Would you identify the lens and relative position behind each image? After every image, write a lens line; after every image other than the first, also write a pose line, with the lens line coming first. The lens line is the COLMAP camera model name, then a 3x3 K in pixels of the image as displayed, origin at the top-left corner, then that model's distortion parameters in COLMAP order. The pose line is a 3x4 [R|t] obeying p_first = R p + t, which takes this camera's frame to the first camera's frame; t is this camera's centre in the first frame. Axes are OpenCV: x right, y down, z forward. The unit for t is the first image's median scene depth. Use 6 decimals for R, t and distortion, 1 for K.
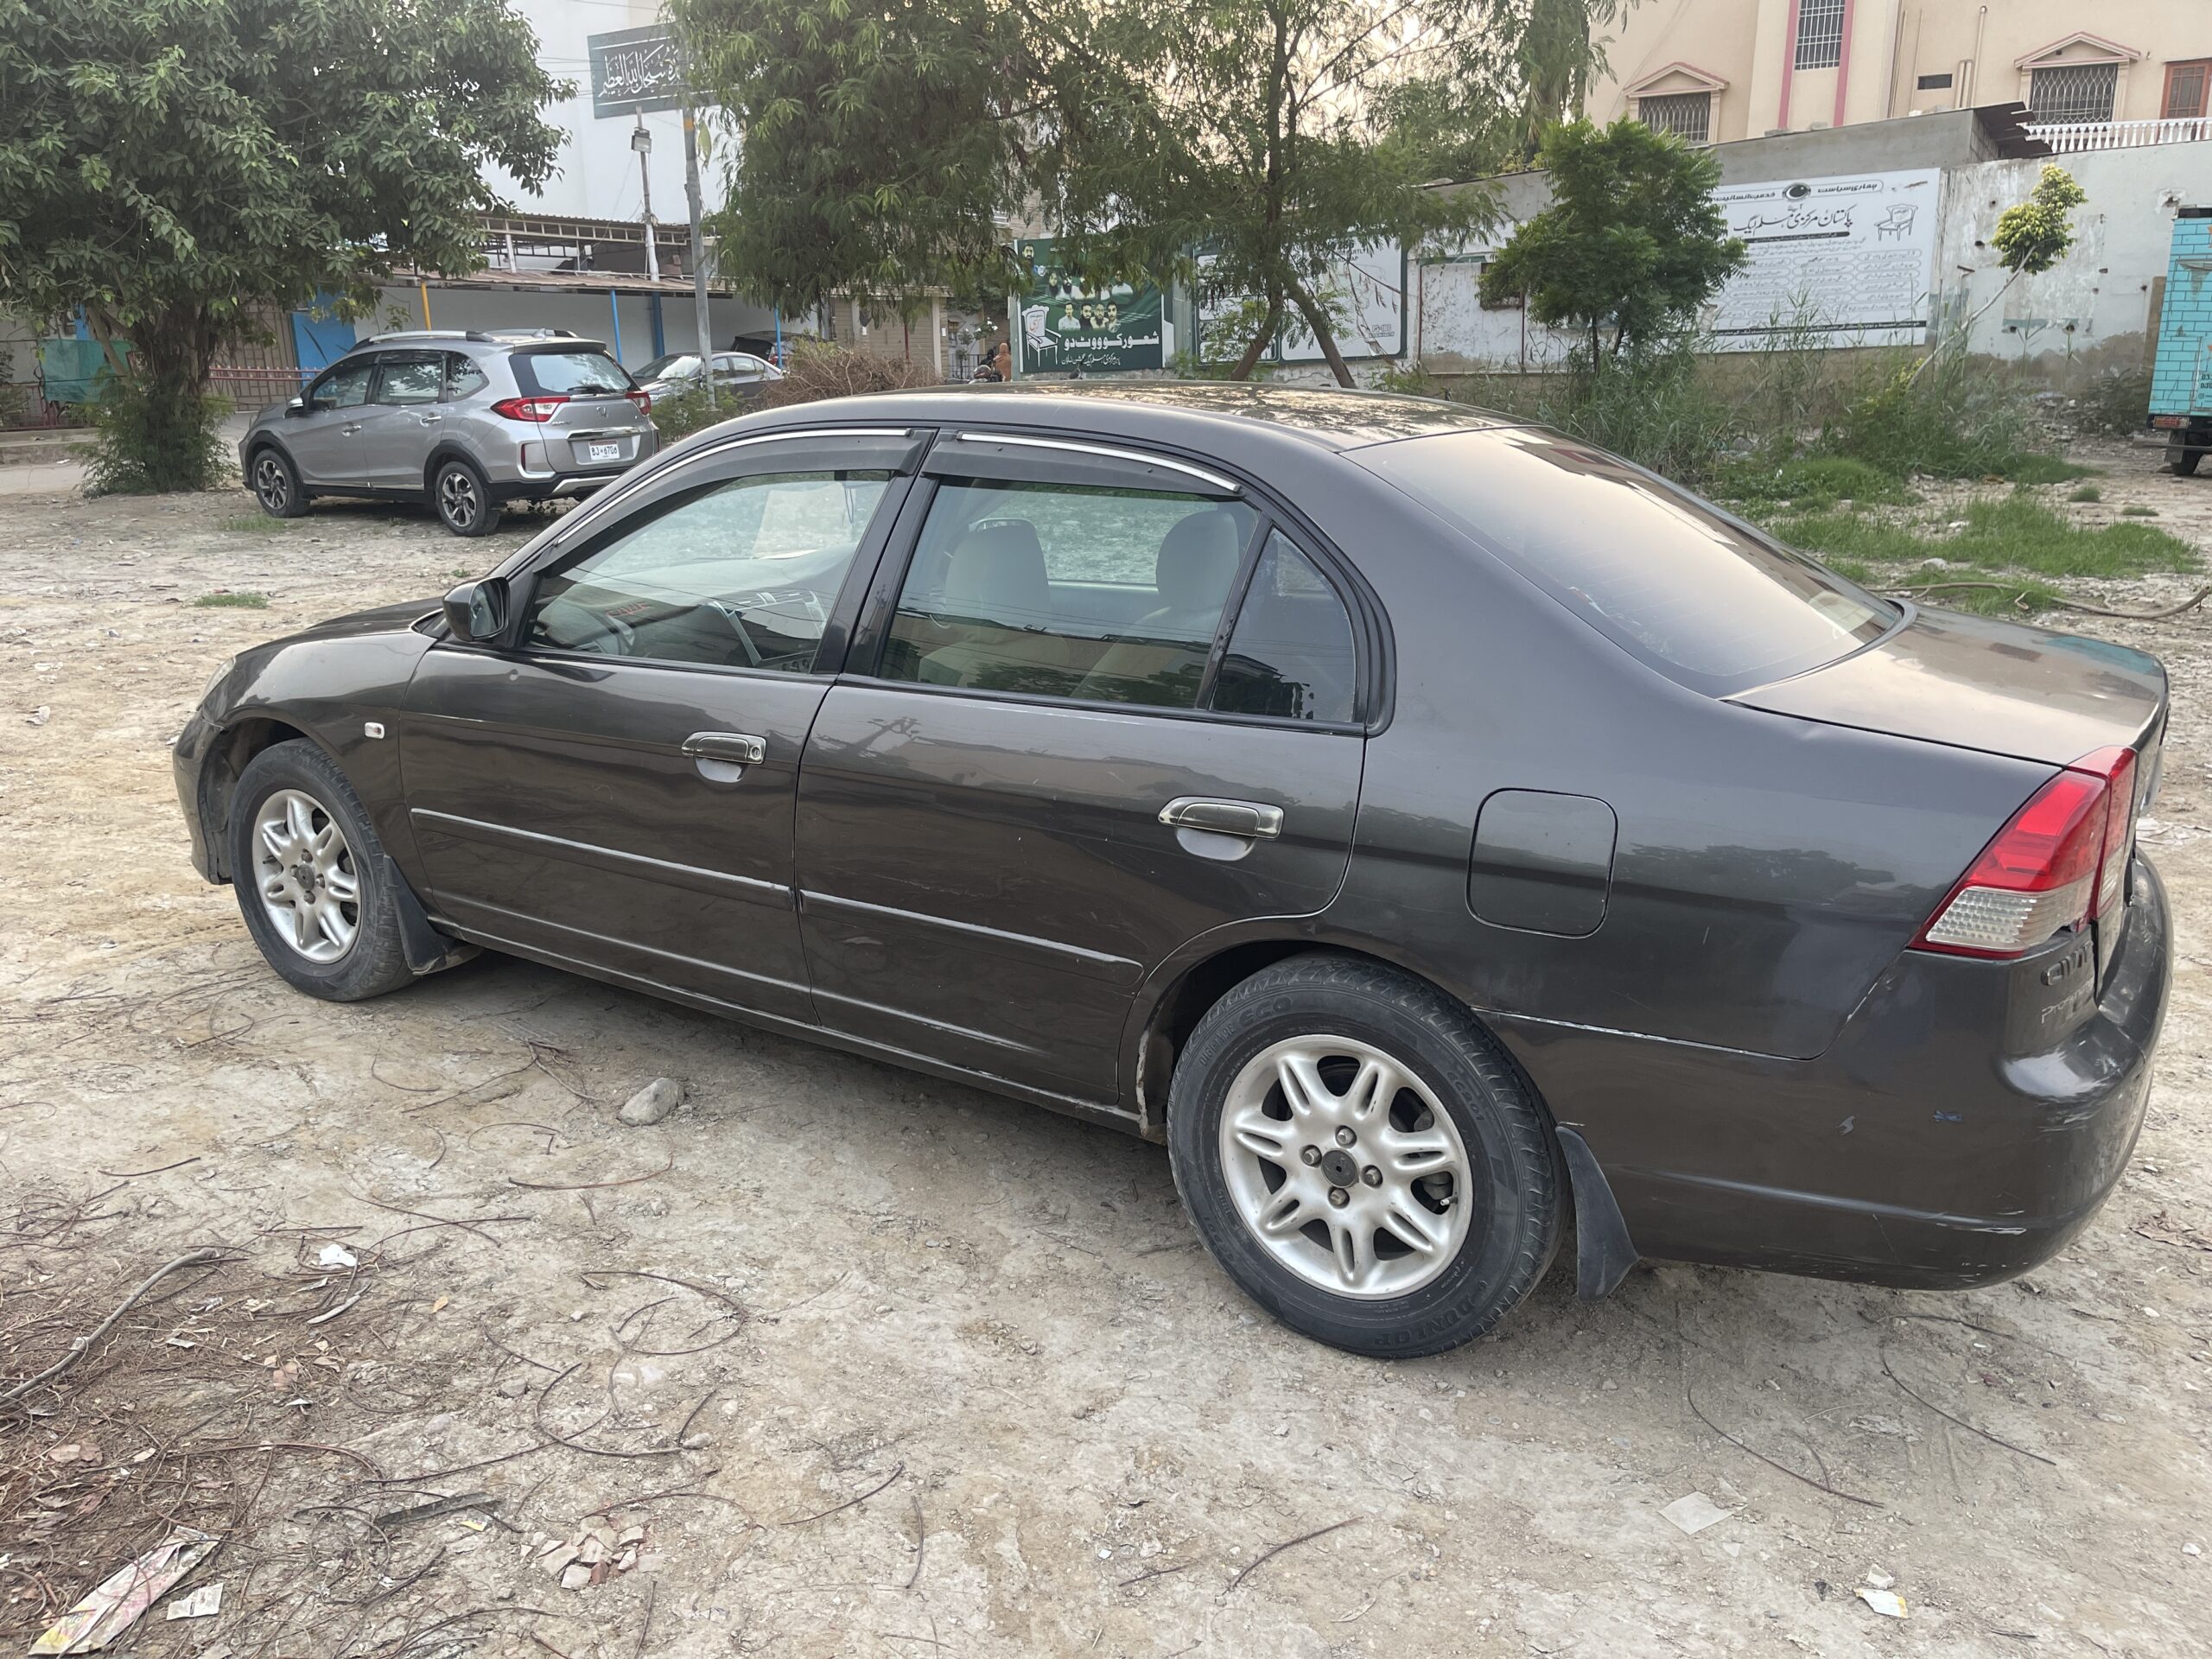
lens RADIAL K [[1682.7, 0, 1111.9], [0, 1682.7, 830.3], [0, 0, 1]] dist [0.045847, -0.077058]
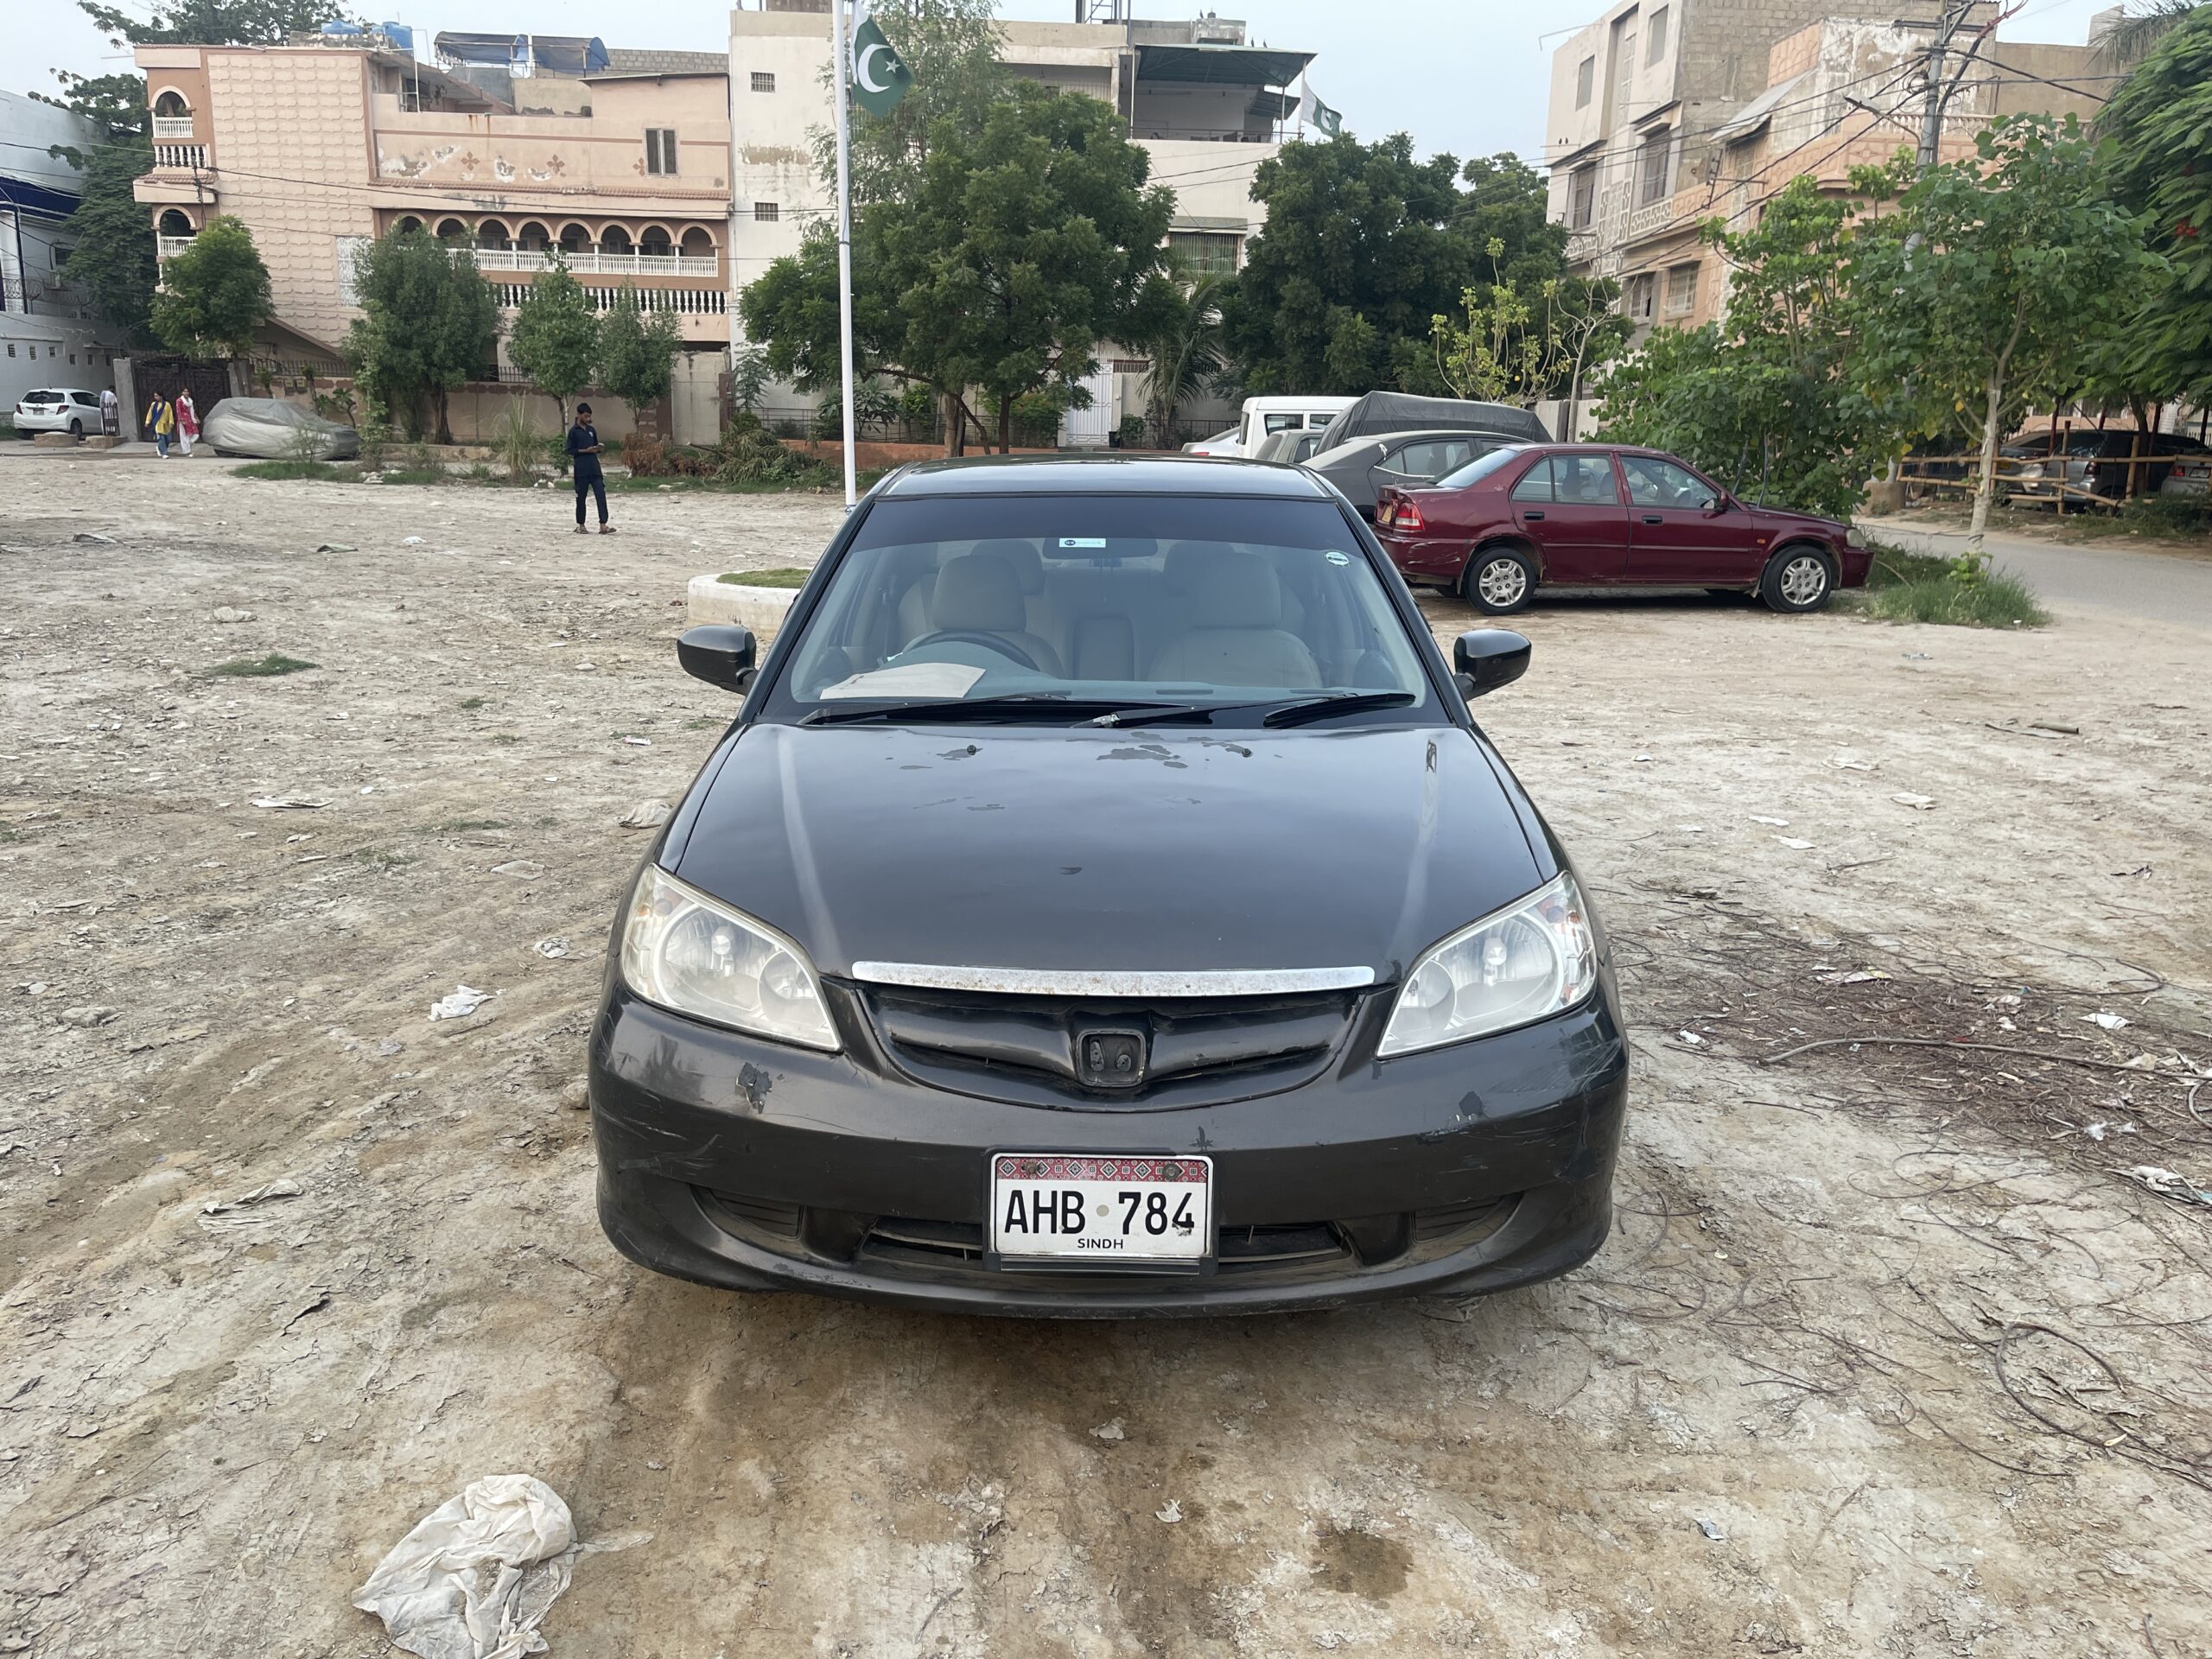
lens RADIAL K [[1682.7, 0, 1110.2], [0, 1682.7, 829.5], [0, 0, 1]] dist [0.045847, -0.077058]
pose [[-0.546849, -0.196811, 0.813770, -0.280063], [0.206559, 0.910216, 0.358943, -0.114921], [-0.811350, 0.364379, -0.457098, 0.419227]]
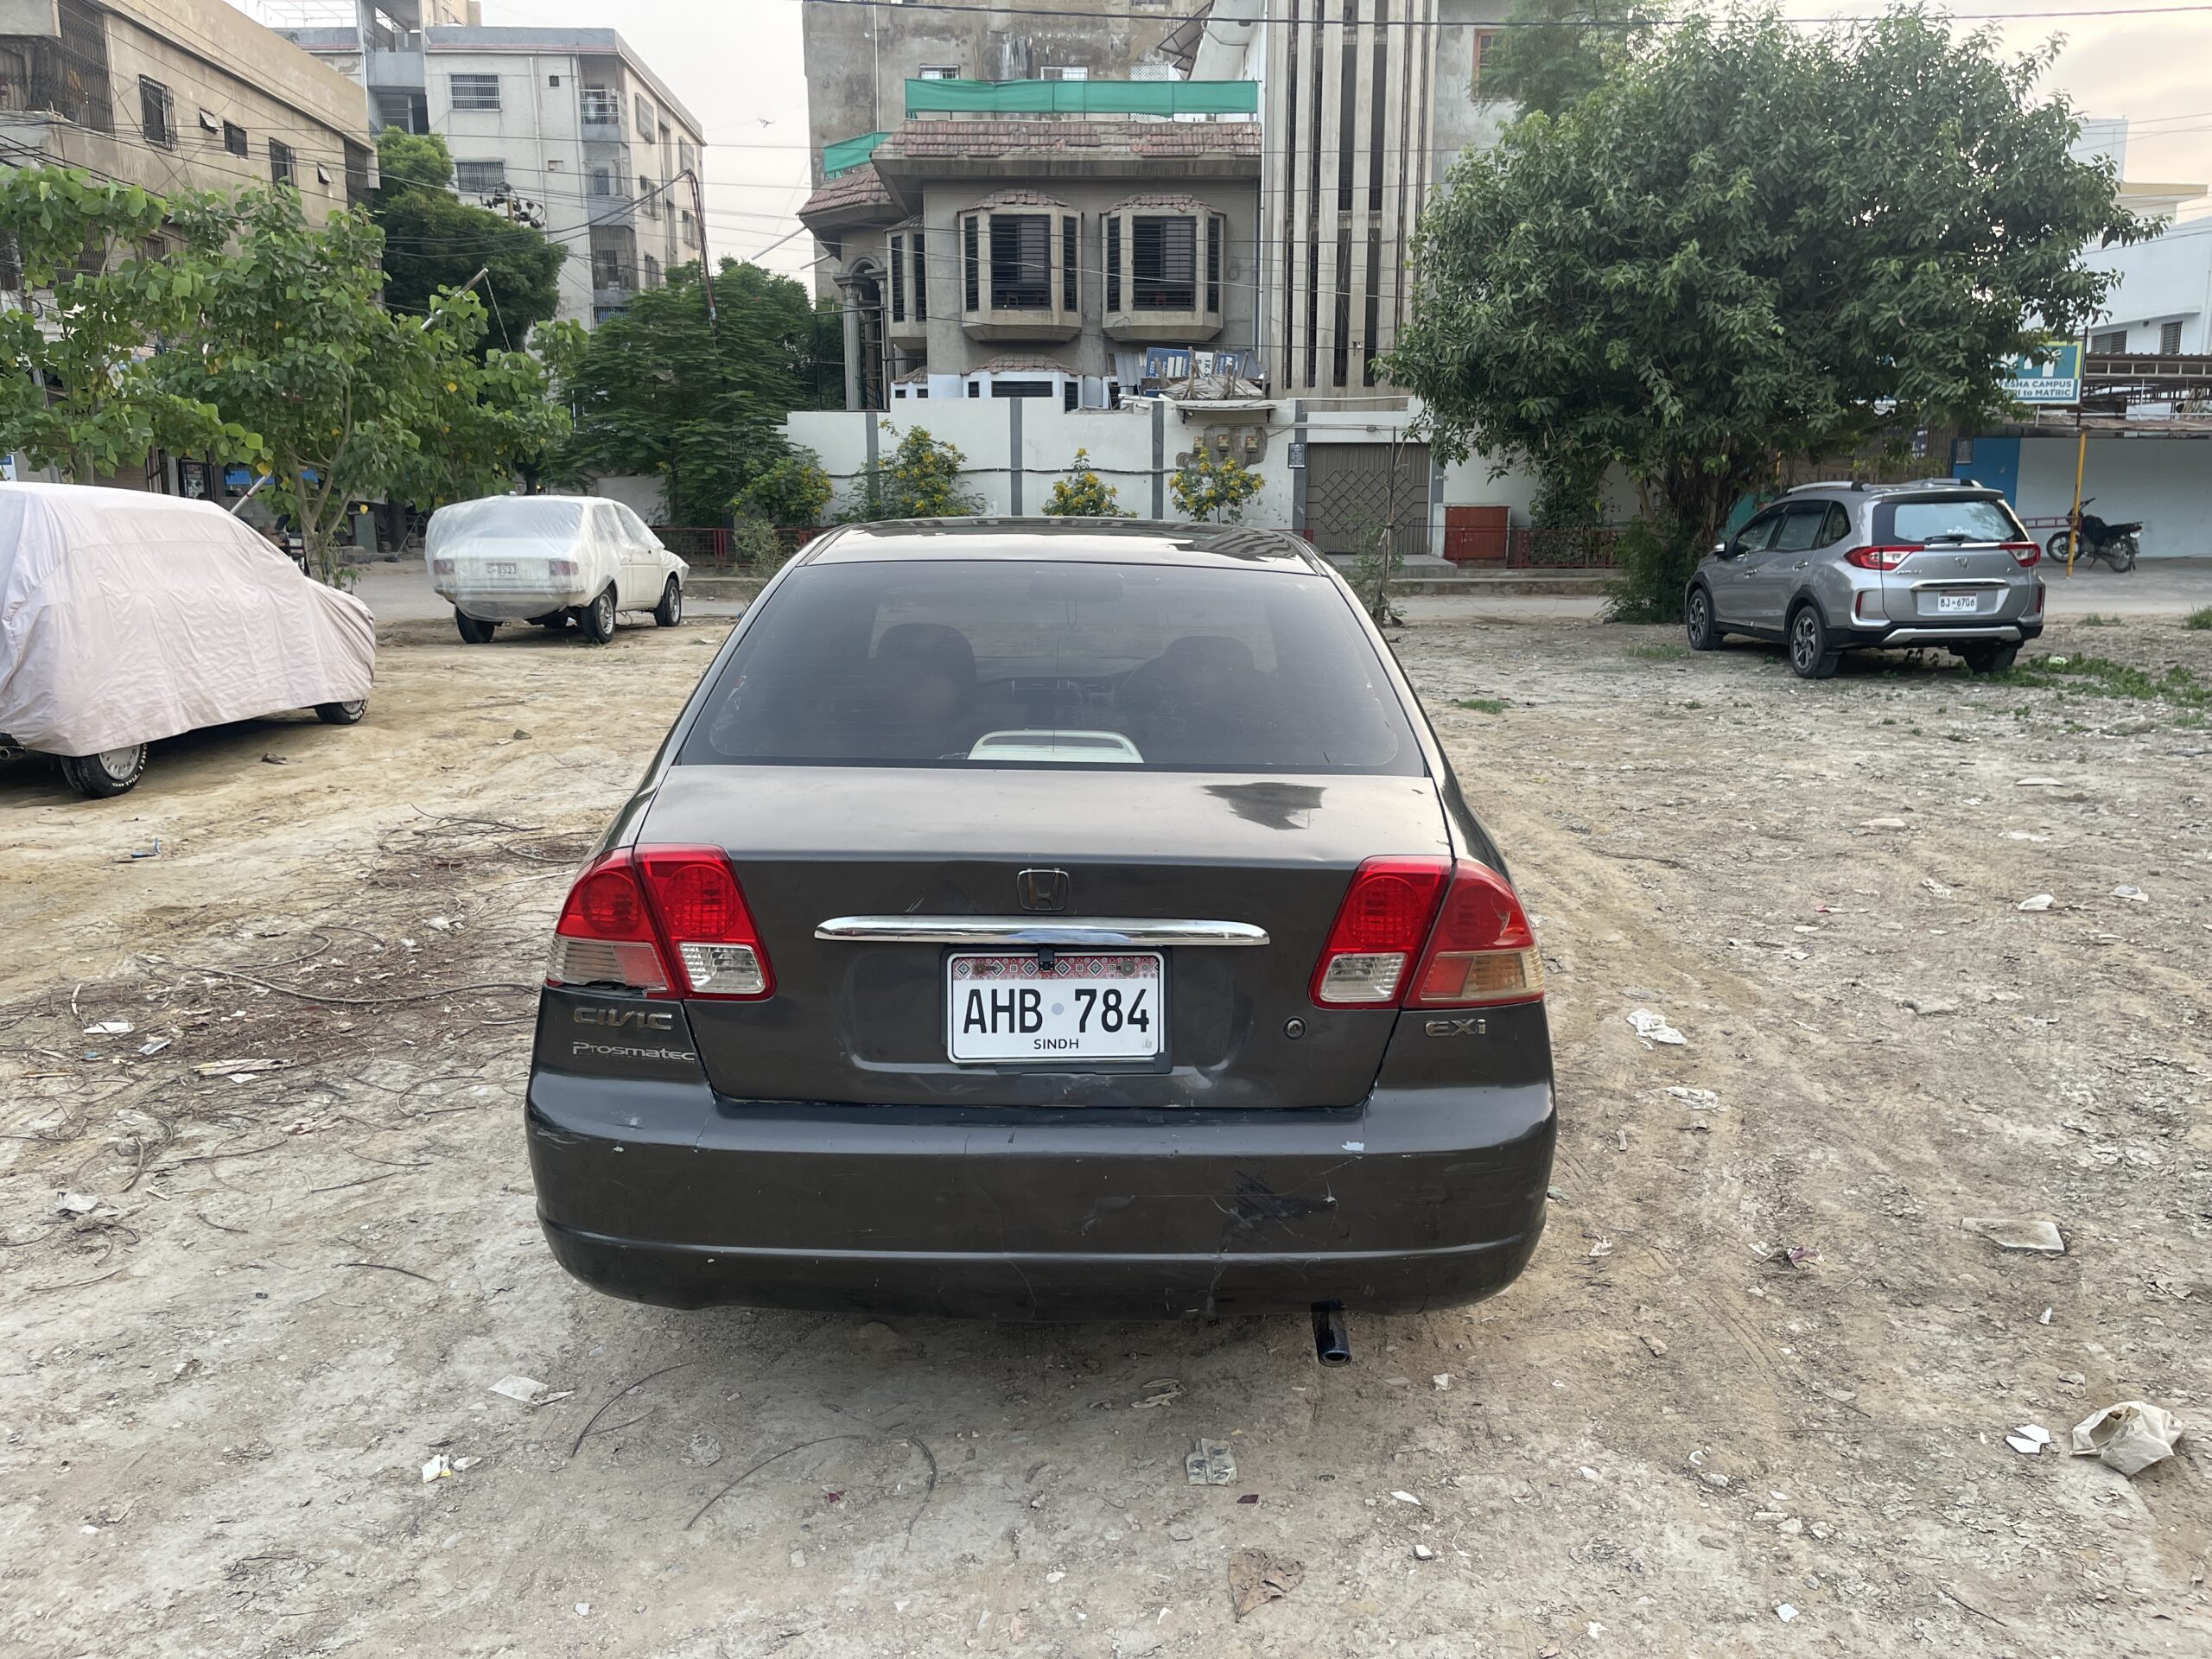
lens RADIAL K [[1682.7, 0, 1103.5], [0, 1682.7, 834.1], [0, 0, 1]] dist [0.045847, -0.077058]
pose [[0.541104, 0.162127, -0.825179, 0.252451], [-0.231260, 0.972096, 0.039346, -0.023607], [0.808533, 0.169540, 0.563499, 0.094136]]
